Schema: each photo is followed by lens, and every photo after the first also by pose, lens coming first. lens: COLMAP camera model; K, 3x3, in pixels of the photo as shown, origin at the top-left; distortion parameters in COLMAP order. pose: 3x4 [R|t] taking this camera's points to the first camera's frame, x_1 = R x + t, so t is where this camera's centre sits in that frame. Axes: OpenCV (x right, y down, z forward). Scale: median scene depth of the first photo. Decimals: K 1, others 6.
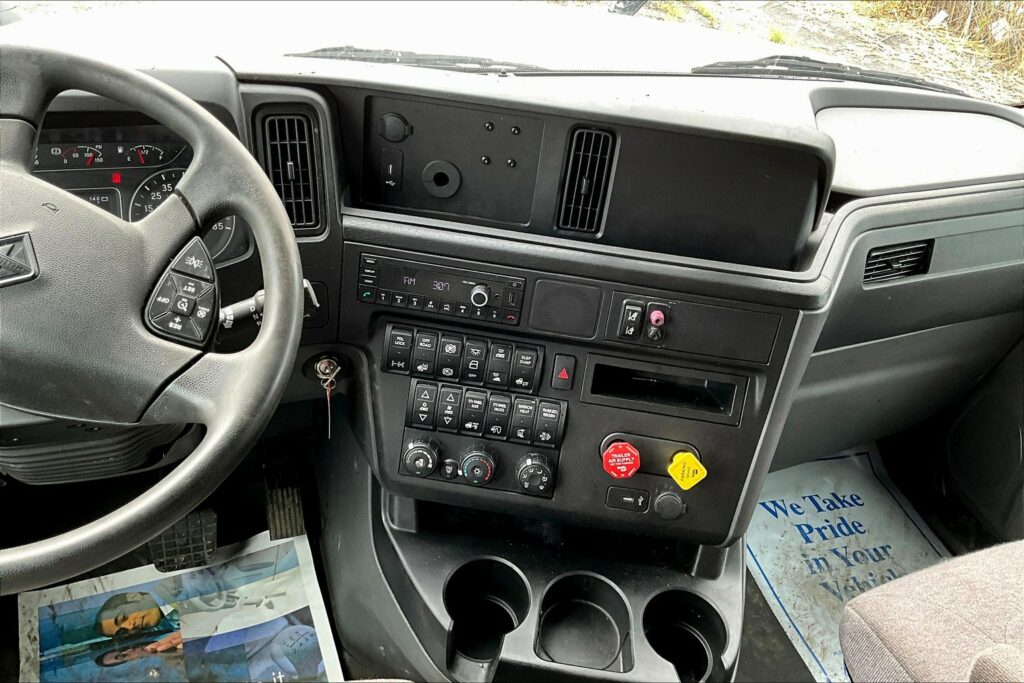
lens RADIAL K [[830.6, 0, 512.0], [0, 830.6, 341.5], [0, 0, 1]] dist [0.096595, -0.180159]
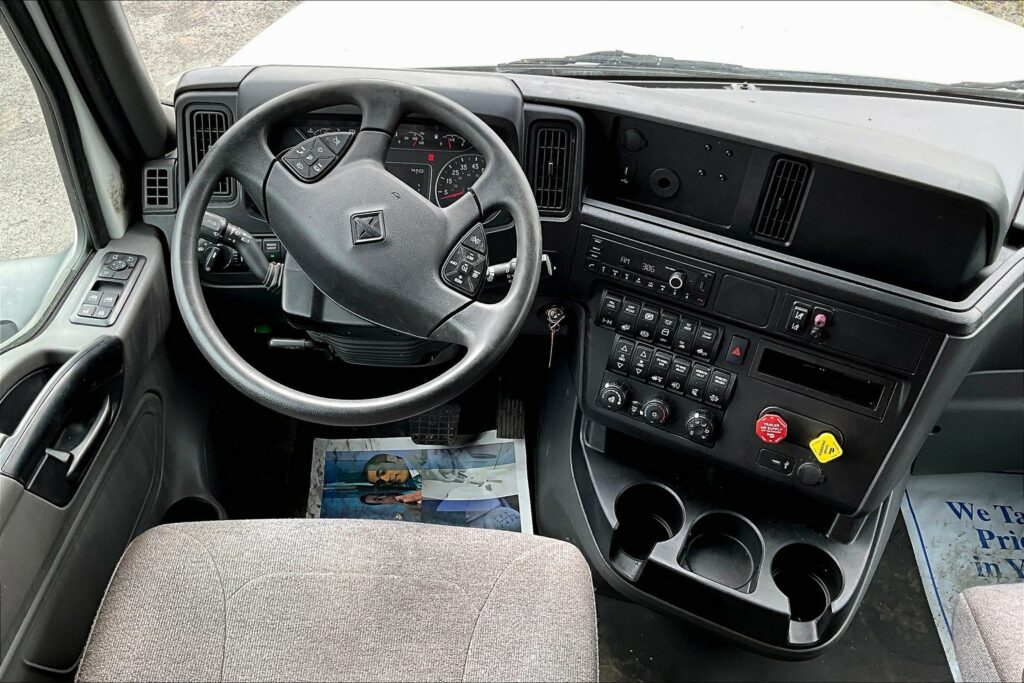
lens RADIAL K [[830.6, 0, 512.0], [0, 830.6, 341.5], [0, 0, 1]] dist [0.096595, -0.180159]
pose [[0.945429, 0.171178, -0.277241, 0.087117], [-0.149732, 0.983964, 0.096927, -0.045746], [0.289387, -0.050125, 0.955899, -0.281517]]
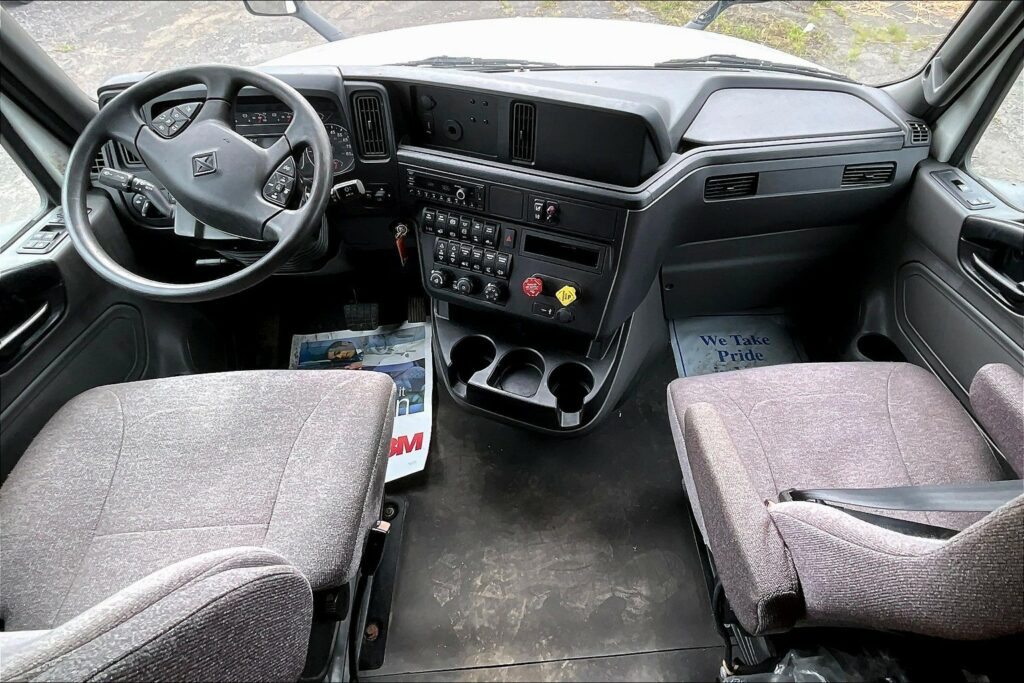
lens RADIAL K [[509.5, 0, 508.2], [0, 509.5, 289.4], [0, 0, 1]] dist [-0.001952, 0.000003]
pose [[0.966396, 0.087565, -0.241685, 0.340602], [-0.061187, 0.991528, 0.114580, 0.020463], [0.249671, -0.095942, 0.963566, -0.103099]]
